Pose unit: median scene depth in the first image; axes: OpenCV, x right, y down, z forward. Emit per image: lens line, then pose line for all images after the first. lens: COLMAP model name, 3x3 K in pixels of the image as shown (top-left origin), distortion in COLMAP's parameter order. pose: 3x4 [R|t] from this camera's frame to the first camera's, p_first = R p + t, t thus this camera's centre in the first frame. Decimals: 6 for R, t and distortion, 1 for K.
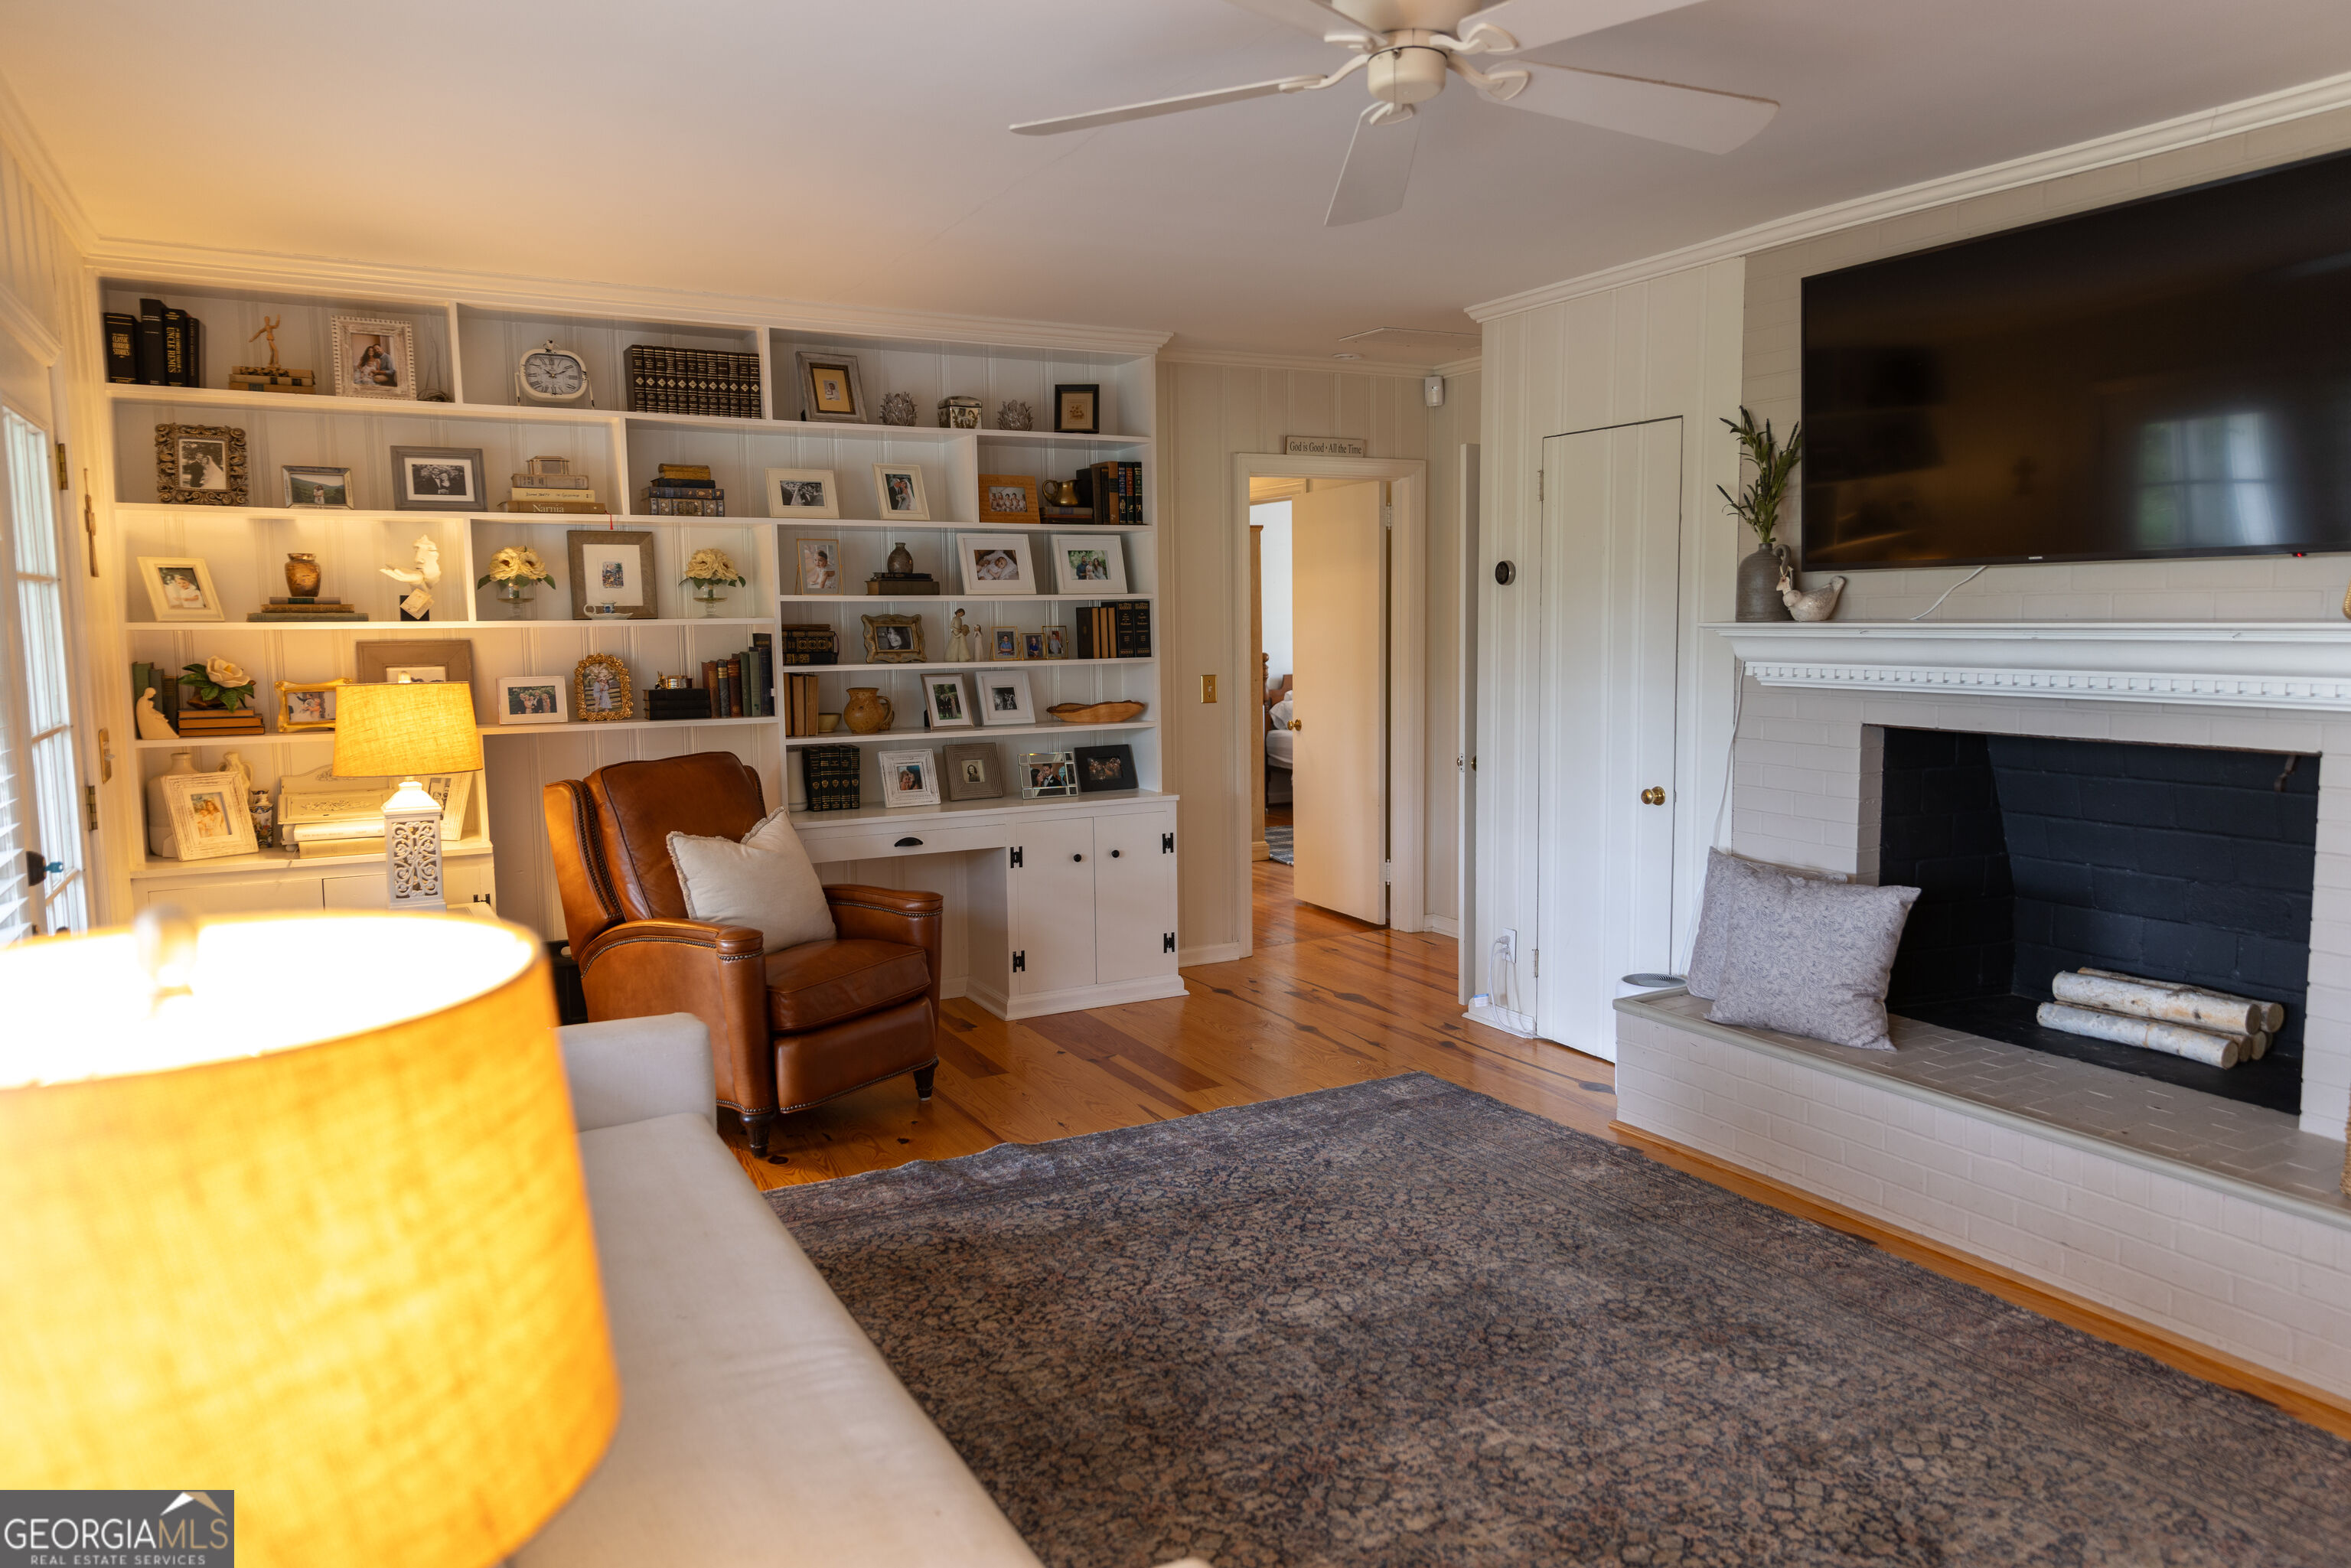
lens RADIAL K [[1561.5, 0, 1196.6], [0, 1561.5, 780.3], [0, 0, 1]] dist [0.008991, 0.003638]
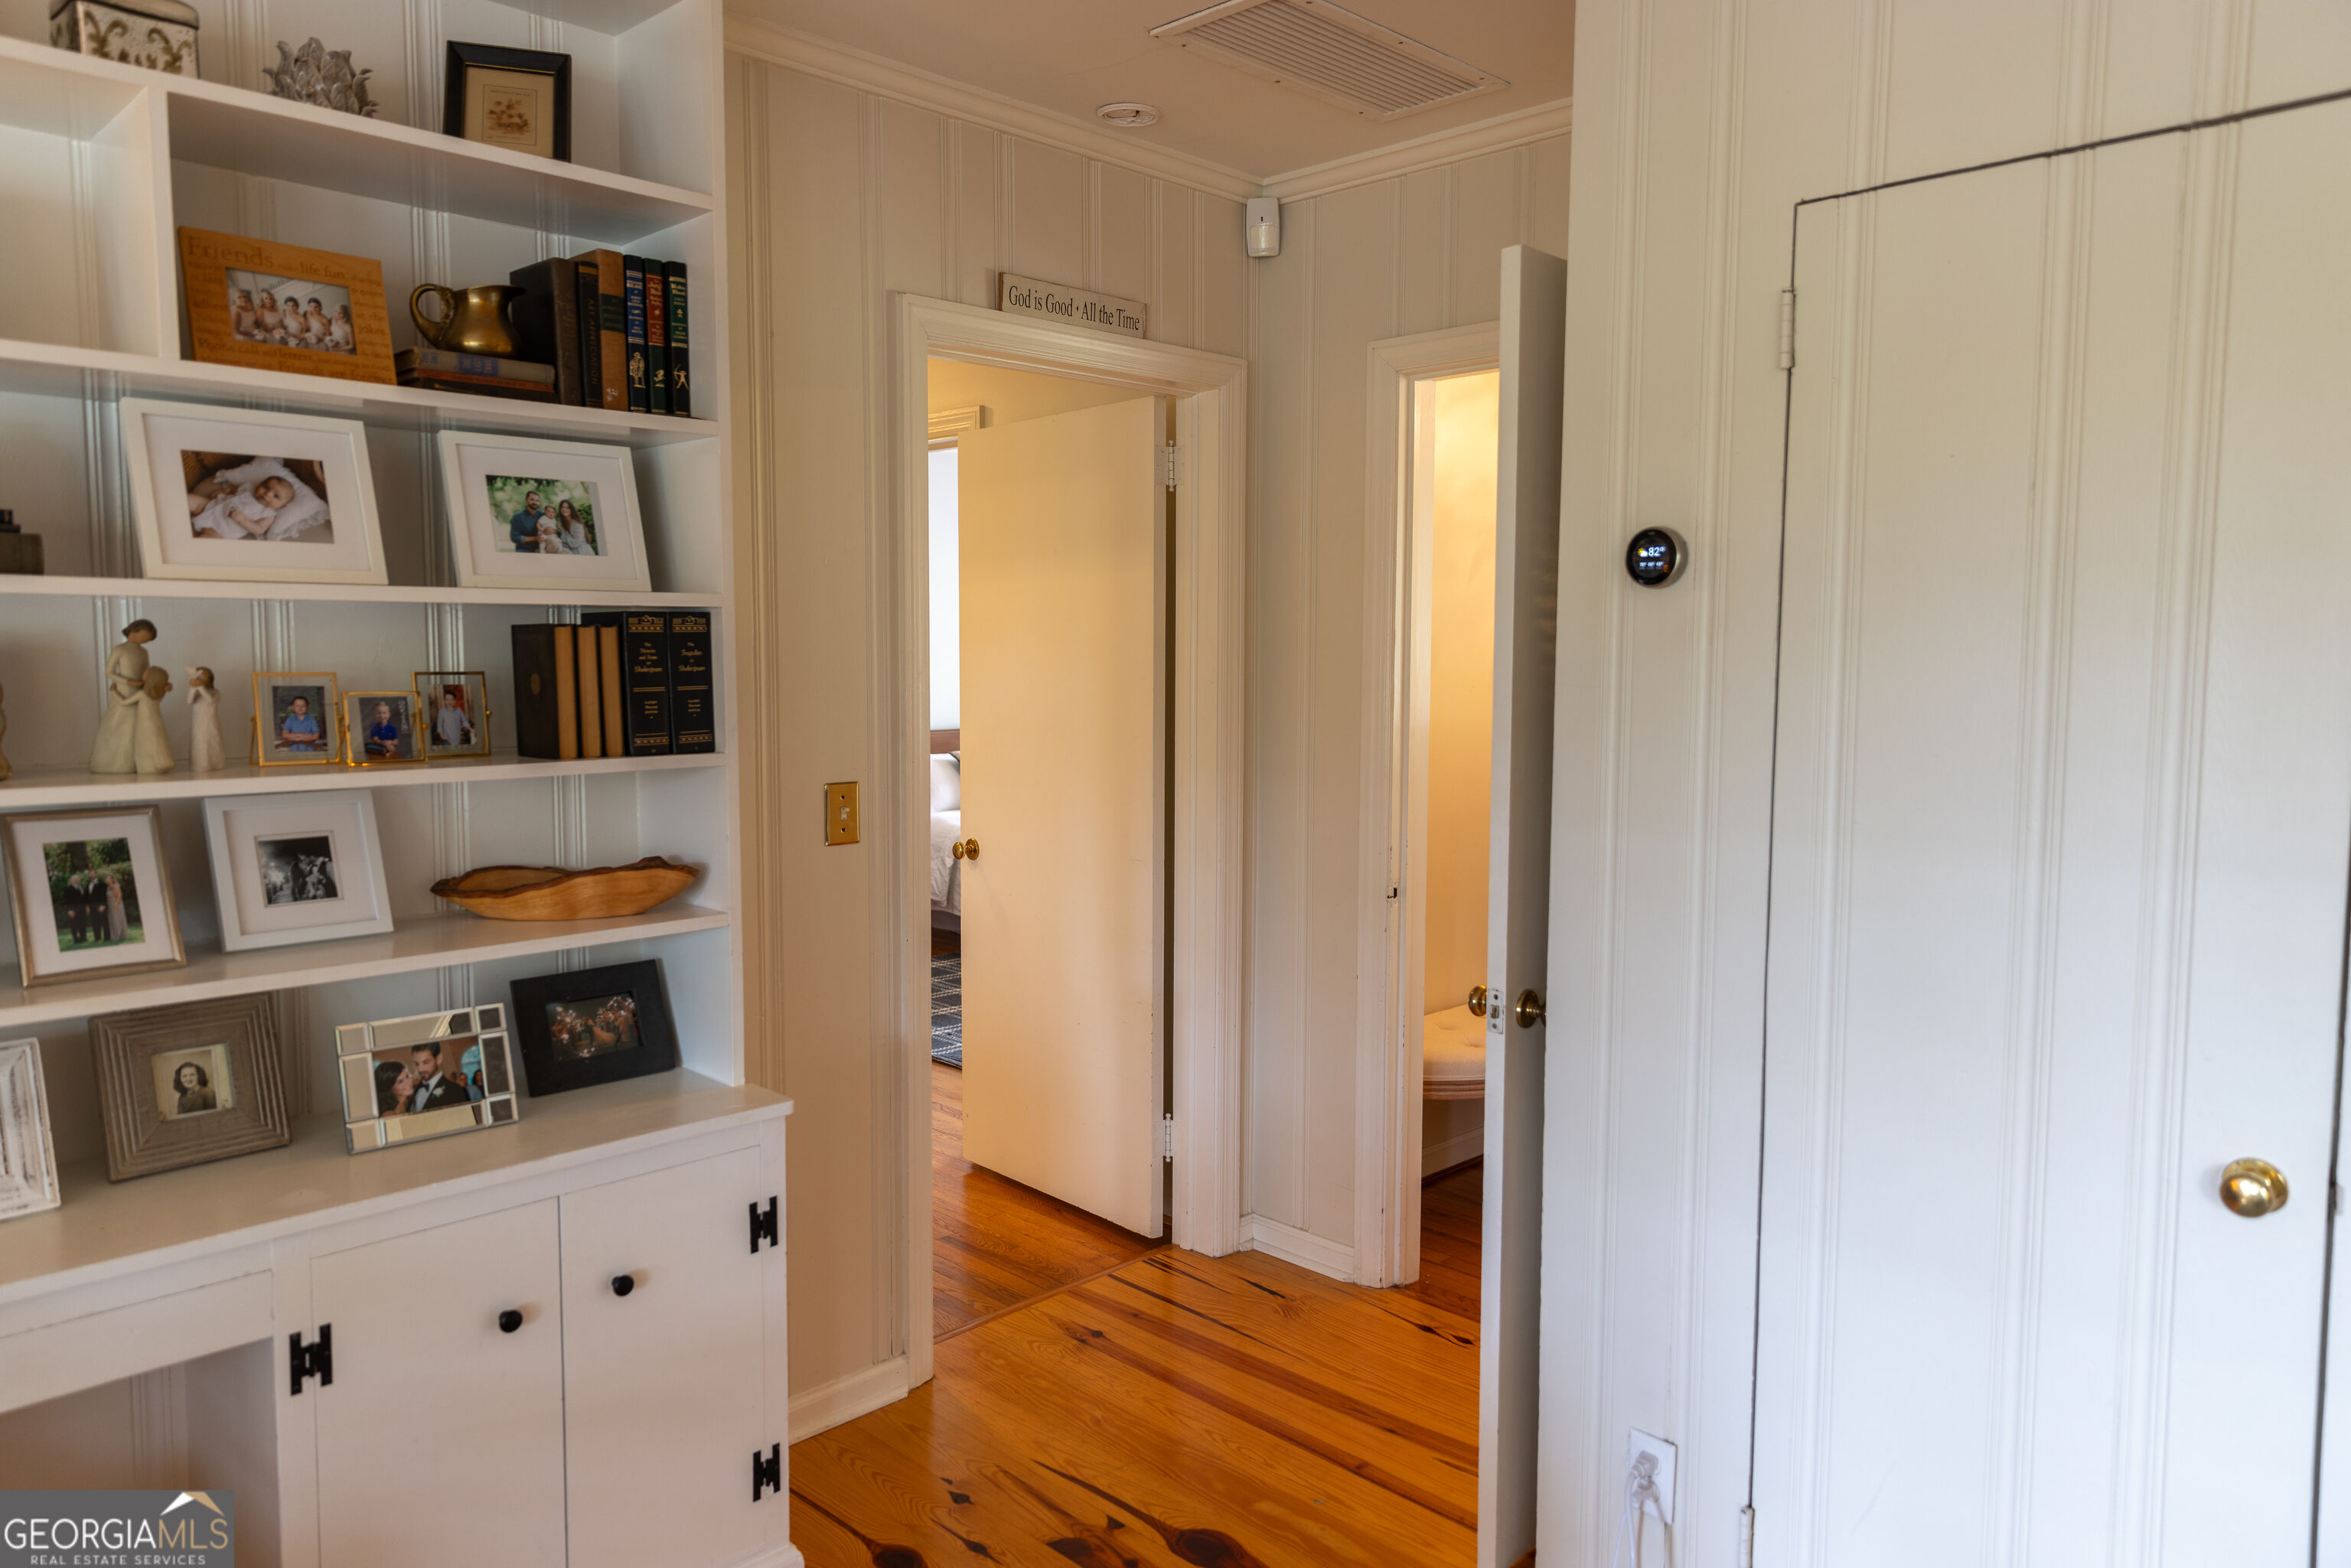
lens RADIAL K [[1561.5, 0, 1168.0], [0, 1561.5, 772.9], [0, 0, 1]] dist [0.008991, 0.003638]
pose [[0.959931, -0.007012, 0.280149, -0.030189], [0.014137, 0.999626, -0.023418, -0.063228], [-0.279880, 0.026440, 0.959671, 0.589444]]
